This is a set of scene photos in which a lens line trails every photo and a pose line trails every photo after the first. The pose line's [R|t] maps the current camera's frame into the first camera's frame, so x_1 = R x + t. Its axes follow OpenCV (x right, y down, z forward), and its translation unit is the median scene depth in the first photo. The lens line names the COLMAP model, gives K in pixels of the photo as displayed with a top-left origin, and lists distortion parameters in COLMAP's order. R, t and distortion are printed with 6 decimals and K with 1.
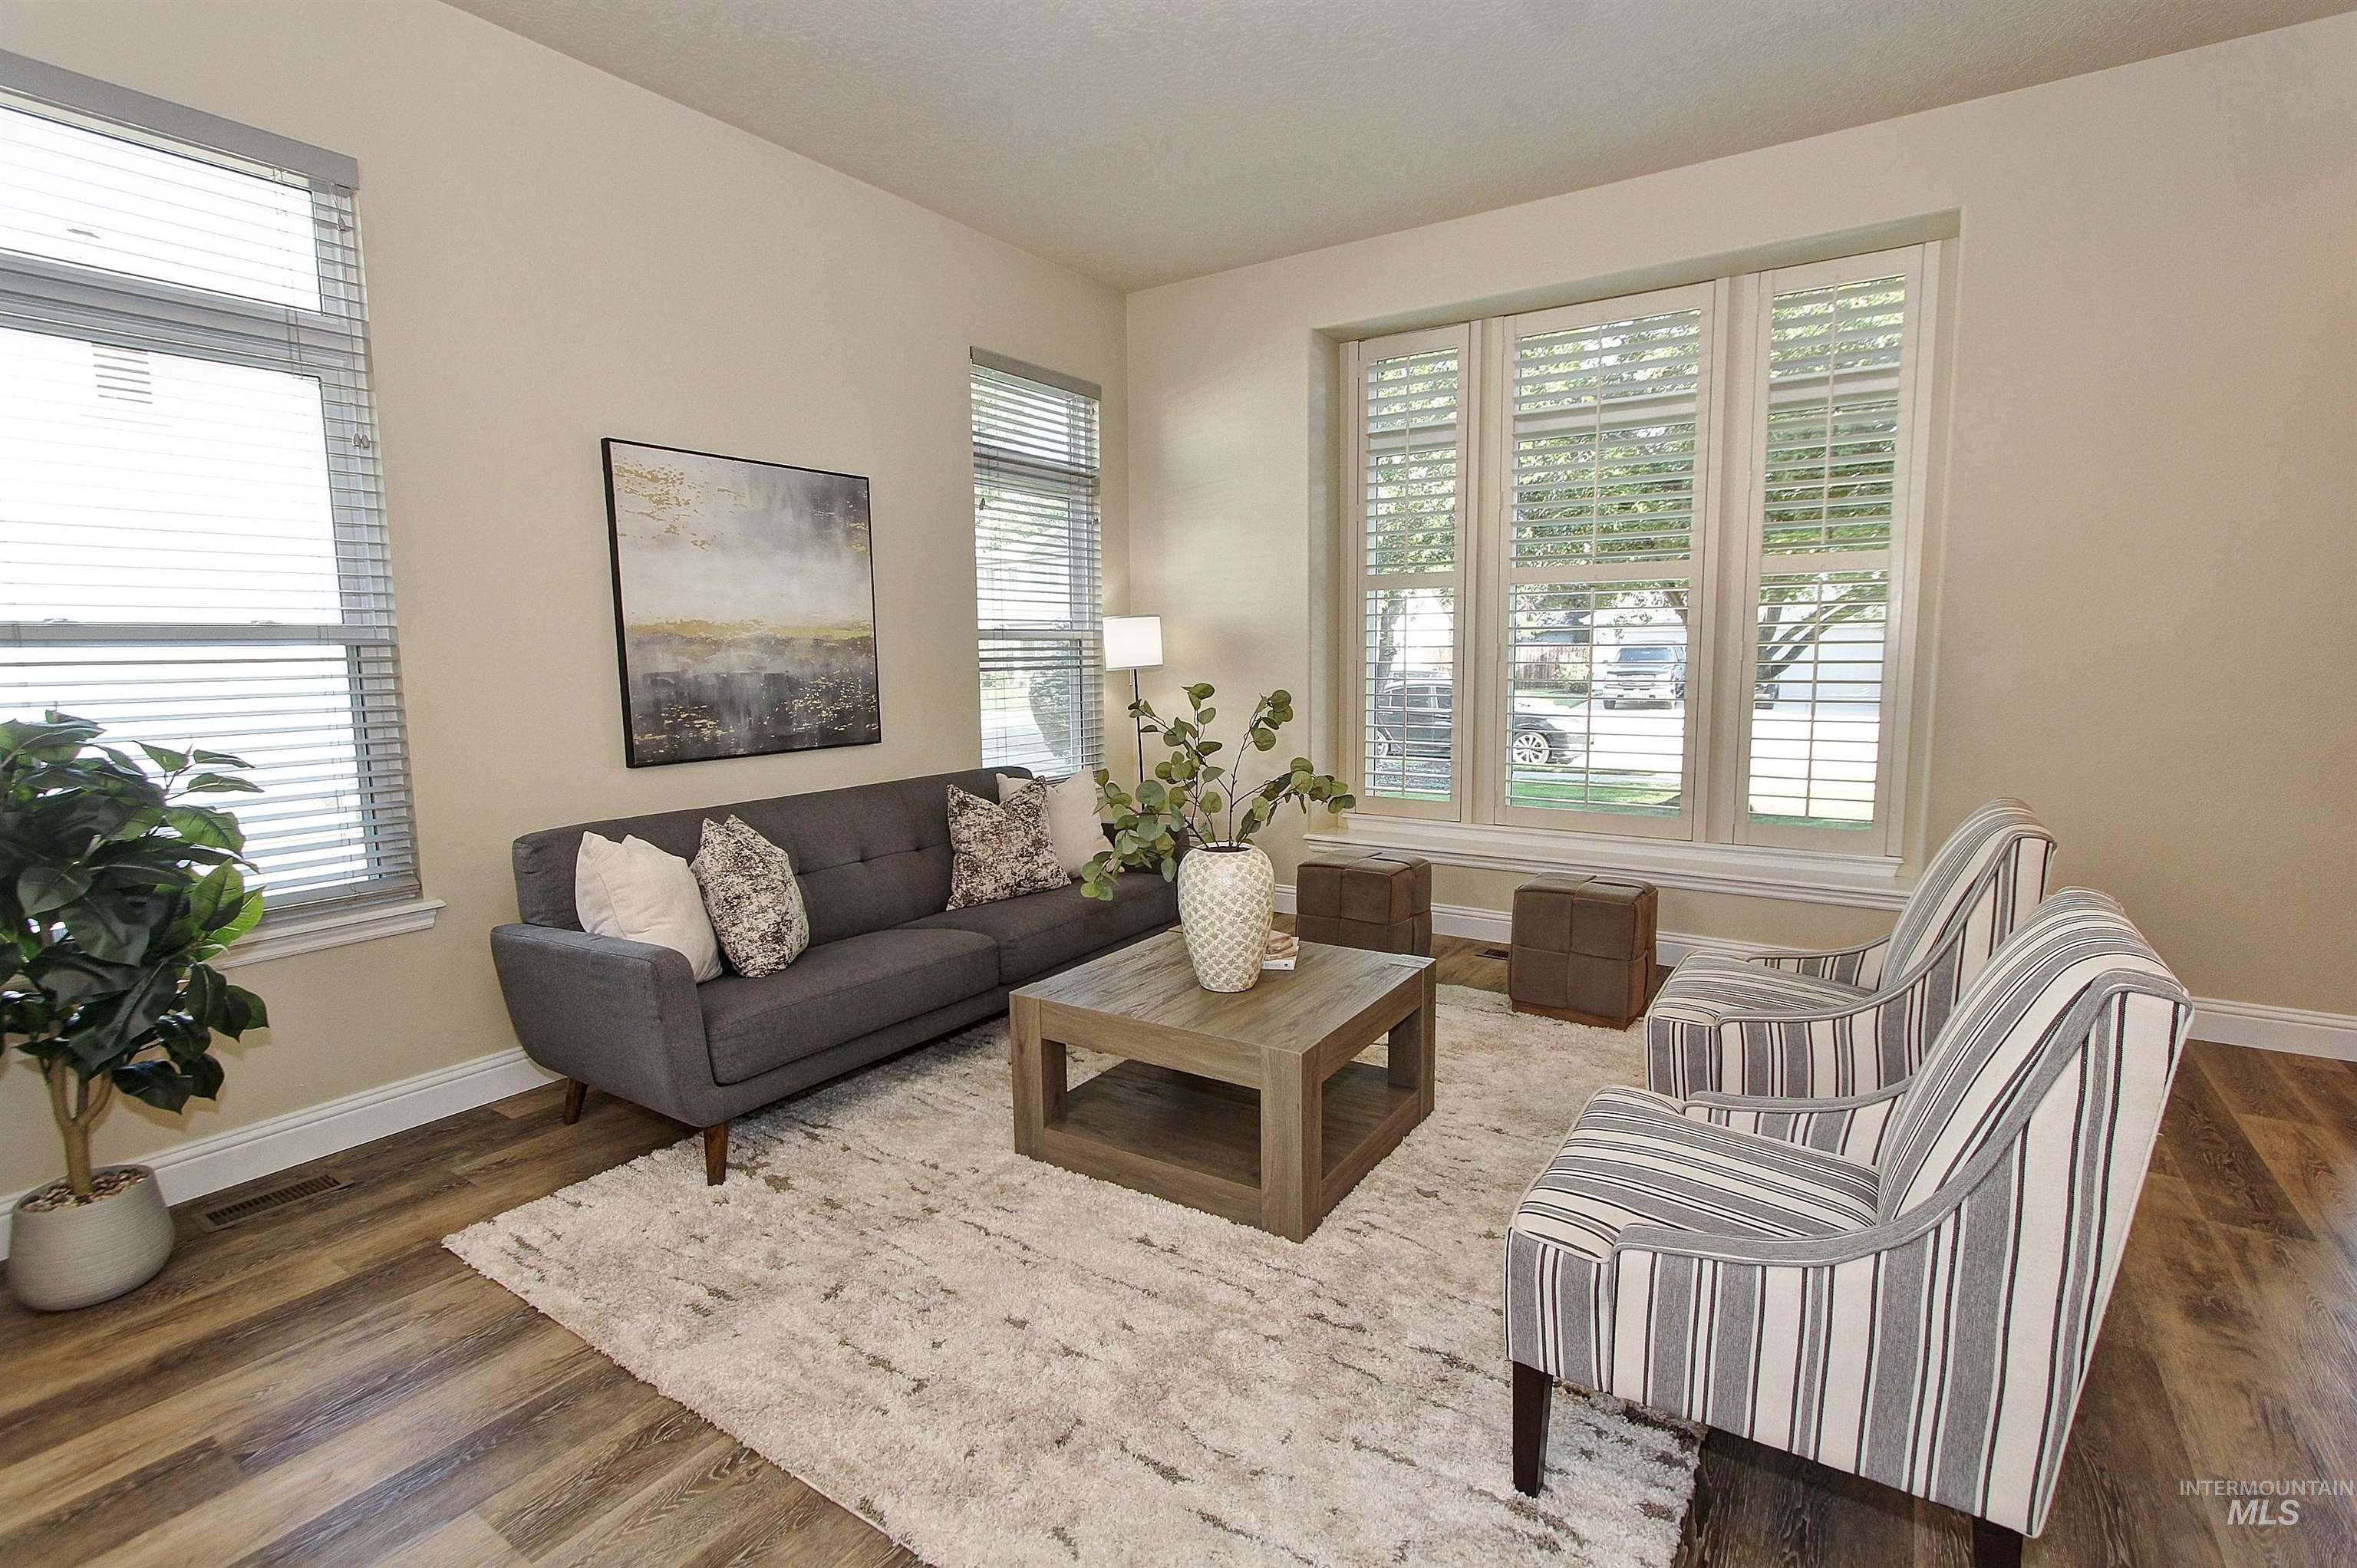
lens RADIAL K [[1085.8, 0, 1190.2], [0, 1085.8, 792.8], [0, 0, 1]] dist [-0.018362, -0.000164]
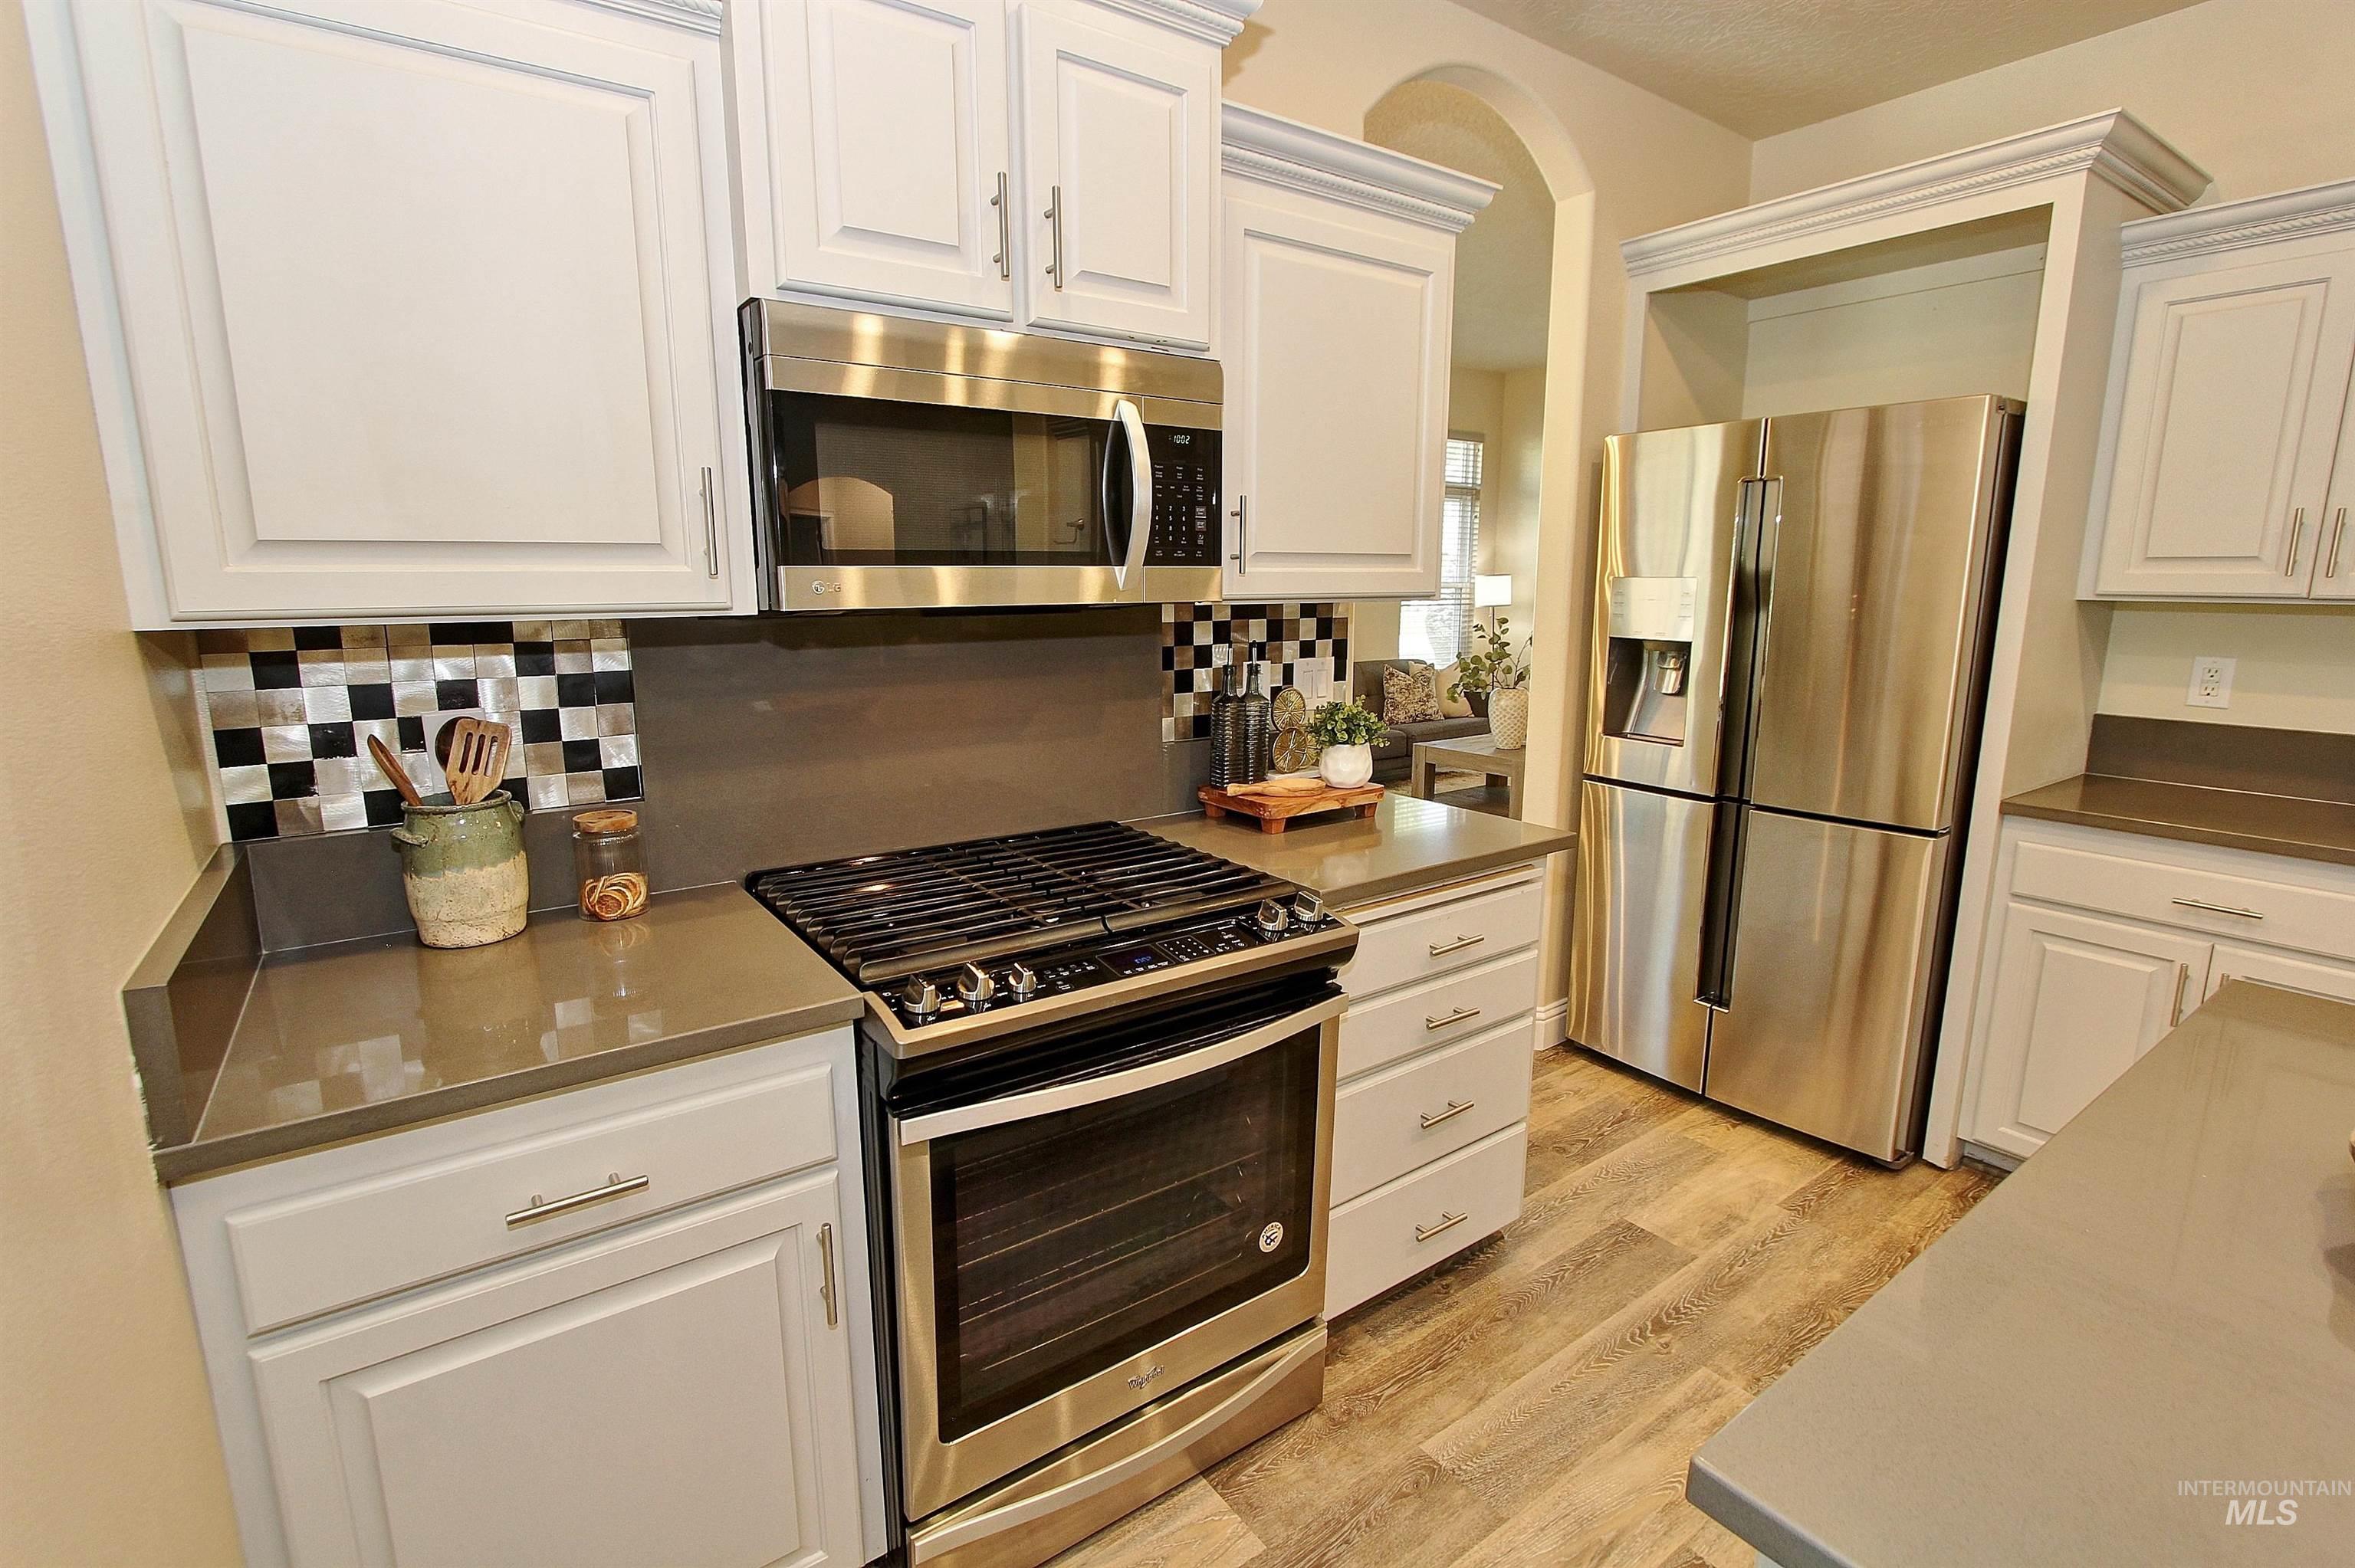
lens RADIAL K [[1084.8, 0, 1189.2], [0, 1084.8, 792.8], [0, 0, 1]] dist [-0.018362, -0.000164]
pose [[0.936504, 0.079100, -0.341619, 0.150813], [-0.055735, 0.995418, 0.077693, 0.099738], [0.346199, -0.053719, 0.936622, -1.082196]]
